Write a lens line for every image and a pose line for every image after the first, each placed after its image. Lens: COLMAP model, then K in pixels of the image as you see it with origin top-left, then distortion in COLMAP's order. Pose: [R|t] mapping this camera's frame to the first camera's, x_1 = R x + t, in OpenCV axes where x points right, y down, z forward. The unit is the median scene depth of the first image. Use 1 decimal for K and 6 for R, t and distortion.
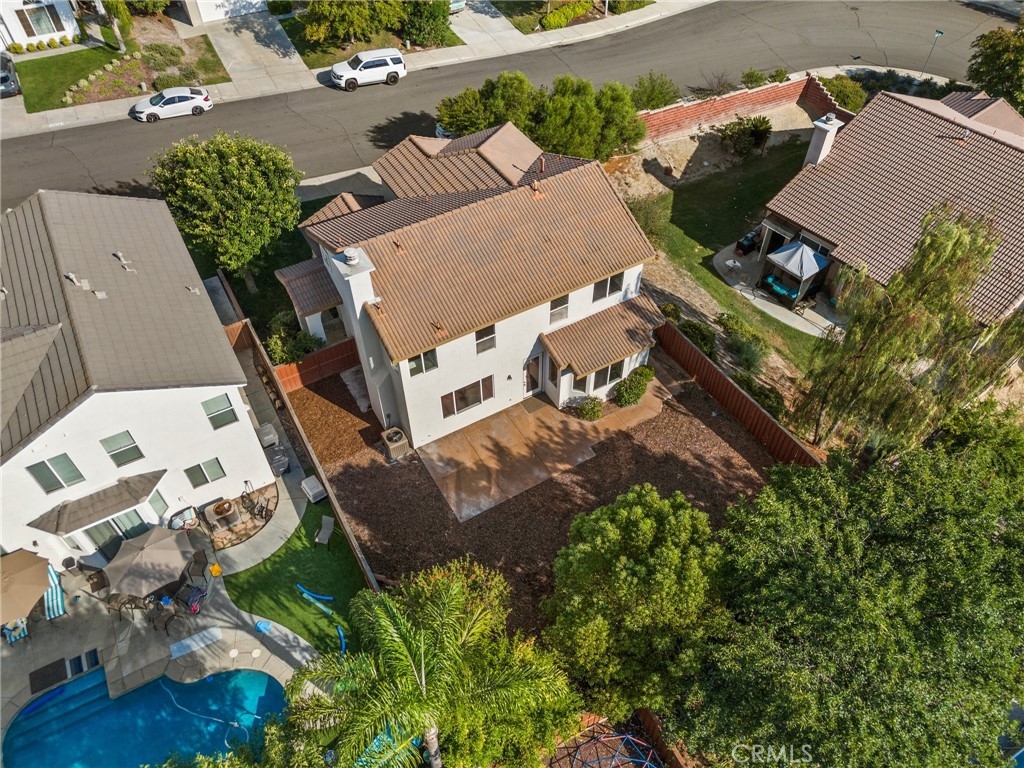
lens RADIAL K [[757.9, 0, 512.7], [0, 757.9, 387.9], [0, 0, 1]] dist [0.044743, -0.027152]
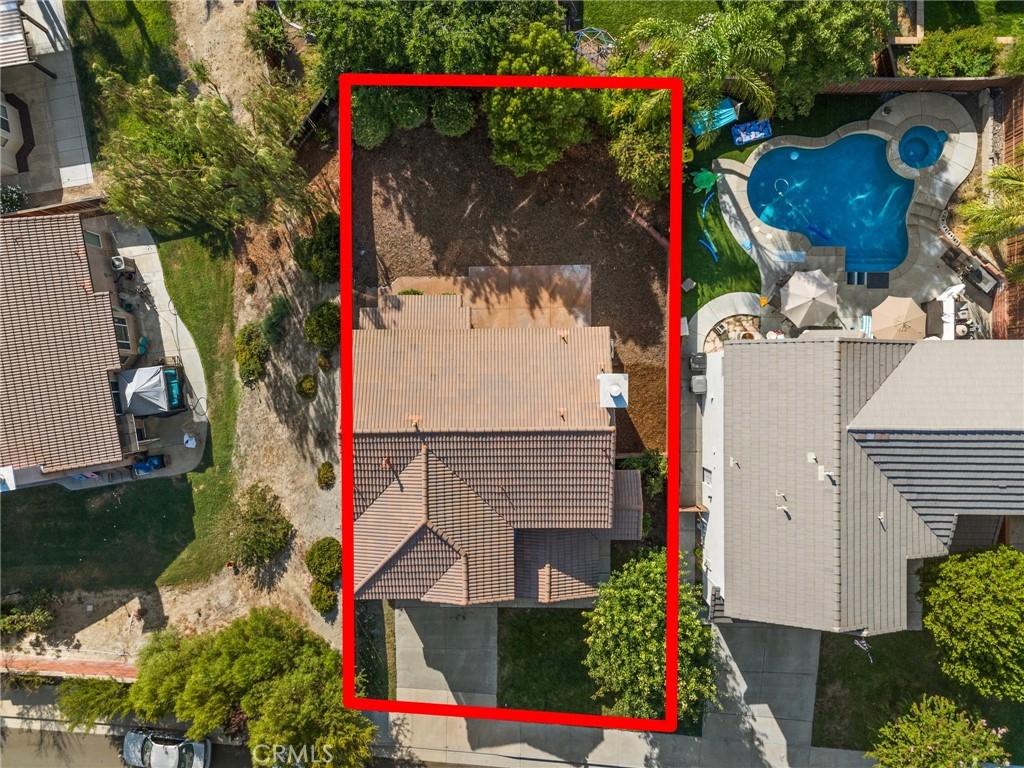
lens RADIAL K [[757.9, 0, 517.4], [0, 757.9, 385.6], [0, 0, 1]] dist [0.044743, -0.027152]
pose [[-0.870066, -0.491262, 0.040589, -0.069129], [0.391792, -0.639221, 0.661737, -0.528050], [-0.299141, 0.591657, 0.748637, 0.094796]]
